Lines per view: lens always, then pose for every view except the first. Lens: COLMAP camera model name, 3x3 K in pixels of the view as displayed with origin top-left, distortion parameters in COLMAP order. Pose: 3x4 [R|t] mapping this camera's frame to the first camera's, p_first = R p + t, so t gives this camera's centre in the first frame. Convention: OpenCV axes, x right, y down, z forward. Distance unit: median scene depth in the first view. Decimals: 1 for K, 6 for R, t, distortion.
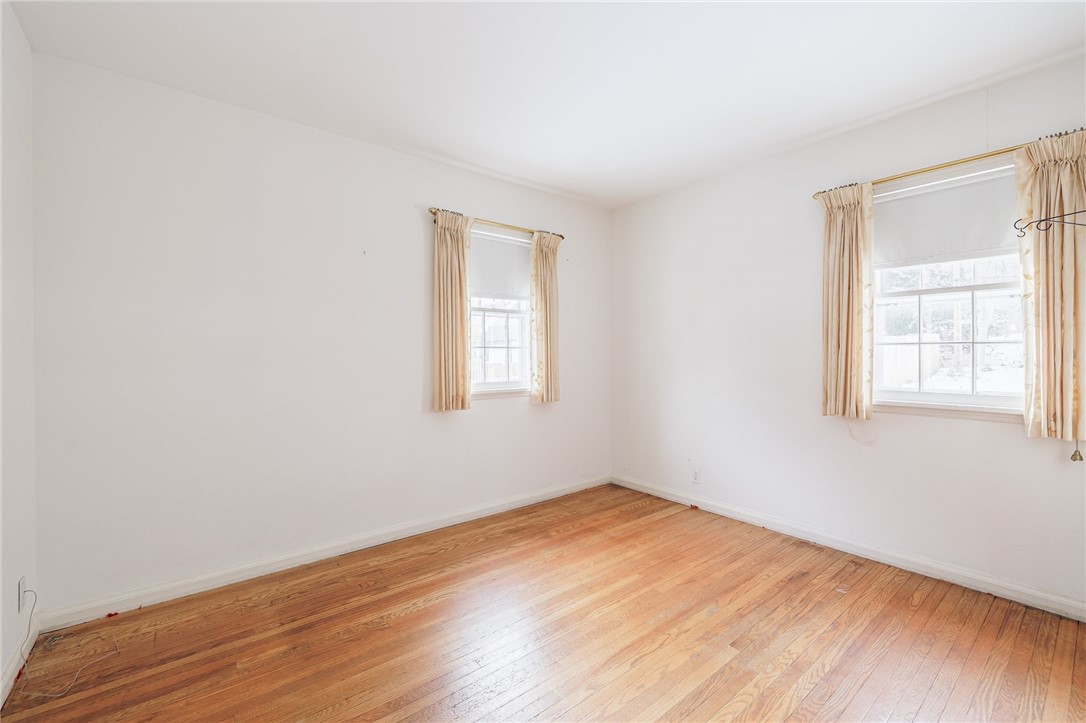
lens RADIAL K [[454.9, 0, 544.6], [0, 454.9, 358.1], [0, 0, 1]] dist [-0.000119, -0.000696]
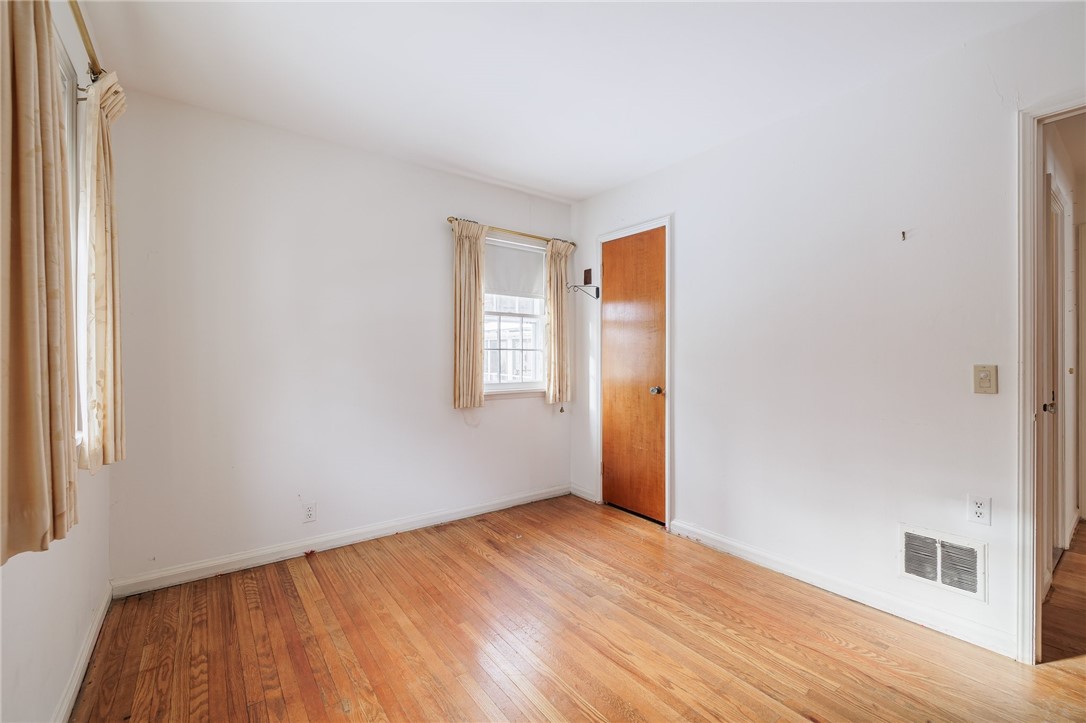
lens RADIAL K [[454.9, 0, 539.2], [0, 454.9, 359.7], [0, 0, 1]] dist [-0.000119, -0.000696]
pose [[0.044937, -0.006674, 0.998968, -0.518110], [0.006223, 0.999960, 0.006401, -0.007479], [-0.998970, 0.005929, 0.044976, 0.692141]]
